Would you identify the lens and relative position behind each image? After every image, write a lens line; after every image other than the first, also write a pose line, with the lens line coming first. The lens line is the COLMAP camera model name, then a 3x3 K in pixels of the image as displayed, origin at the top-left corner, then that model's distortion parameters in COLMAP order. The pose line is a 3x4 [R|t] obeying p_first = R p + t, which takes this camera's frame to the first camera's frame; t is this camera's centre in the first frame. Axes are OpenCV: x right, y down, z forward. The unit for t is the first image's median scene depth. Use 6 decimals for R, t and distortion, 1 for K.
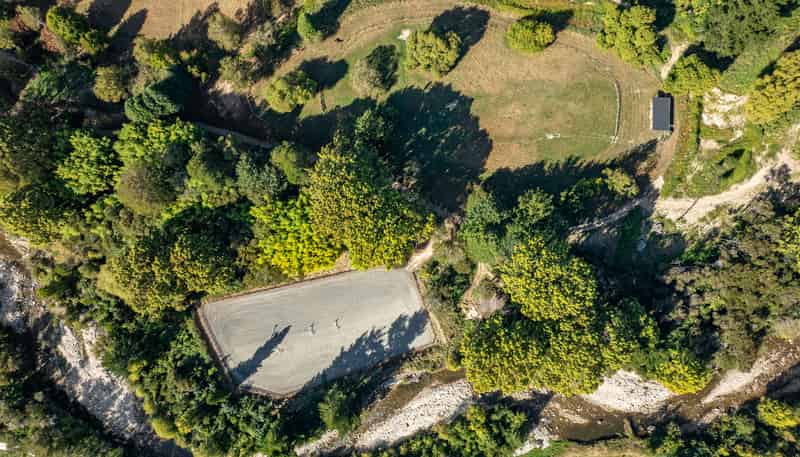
lens RADIAL K [[569.8, 0, 400.0], [0, 569.8, 228.5], [0, 0, 1]] dist [-0.014901, 0.006568]
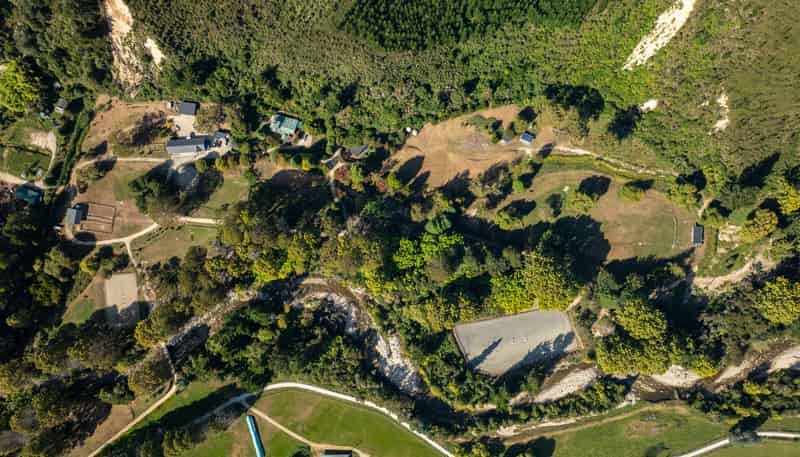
lens RADIAL K [[569.8, 0, 400.0], [0, 569.8, 228.5], [0, 0, 1]] dist [-0.014901, 0.006568]
pose [[0.999711, 0.023018, 0.006915, -0.575386], [-0.022999, 0.999732, -0.002811, -0.190752], [-0.006978, 0.002651, 0.999972, -0.944349]]
